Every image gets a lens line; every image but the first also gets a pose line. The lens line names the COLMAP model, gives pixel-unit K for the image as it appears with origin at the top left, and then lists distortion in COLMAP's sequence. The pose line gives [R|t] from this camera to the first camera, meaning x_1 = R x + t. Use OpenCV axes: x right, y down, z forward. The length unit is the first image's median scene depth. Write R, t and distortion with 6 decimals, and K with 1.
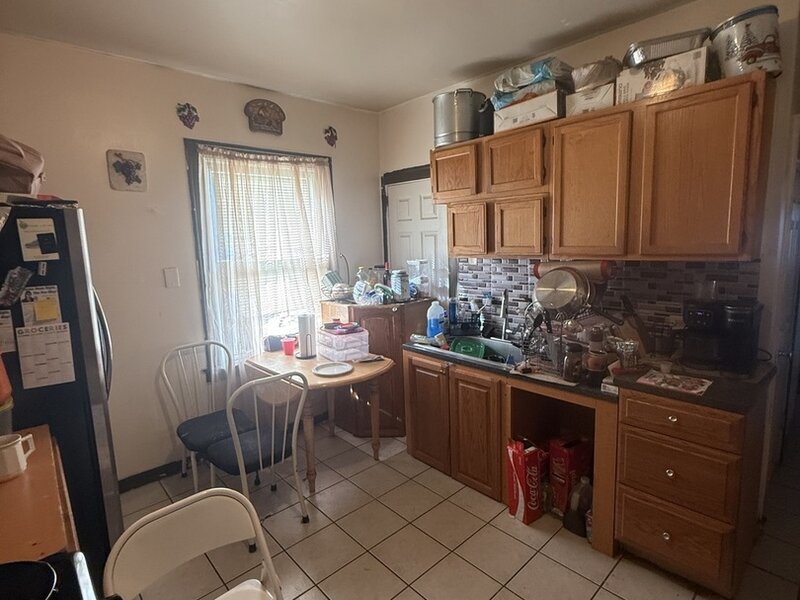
lens RADIAL K [[423.1, 0, 400.0], [0, 423.1, 300.0], [0, 0, 1]] dist [0.002333, -0.000059]
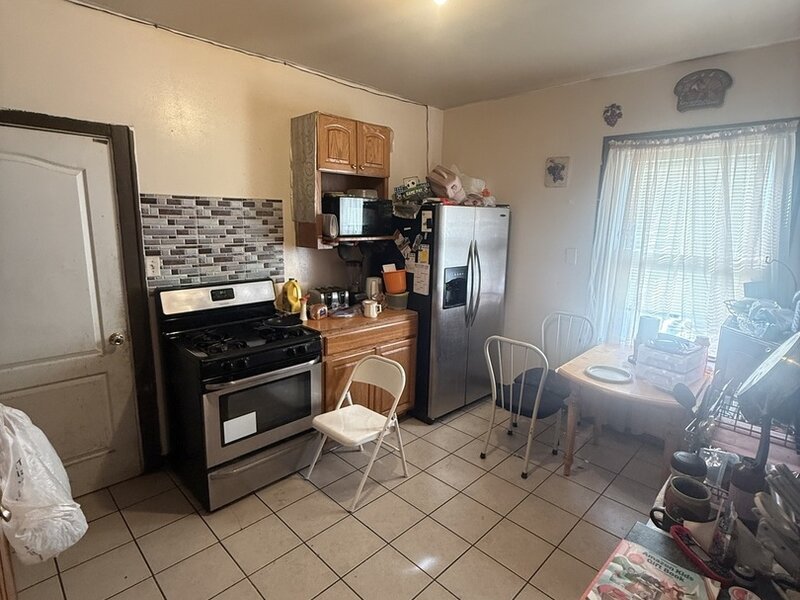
lens RADIAL K [[423.1, 0, 400.0], [0, 423.1, 300.0], [0, 0, 1]] dist [0.002333, -0.000059]
pose [[0.053755, 0.223243, -0.973280, 0.696108], [-0.174927, 0.961722, 0.210930, -0.109708], [0.983113, 0.158915, 0.090748, 0.448446]]
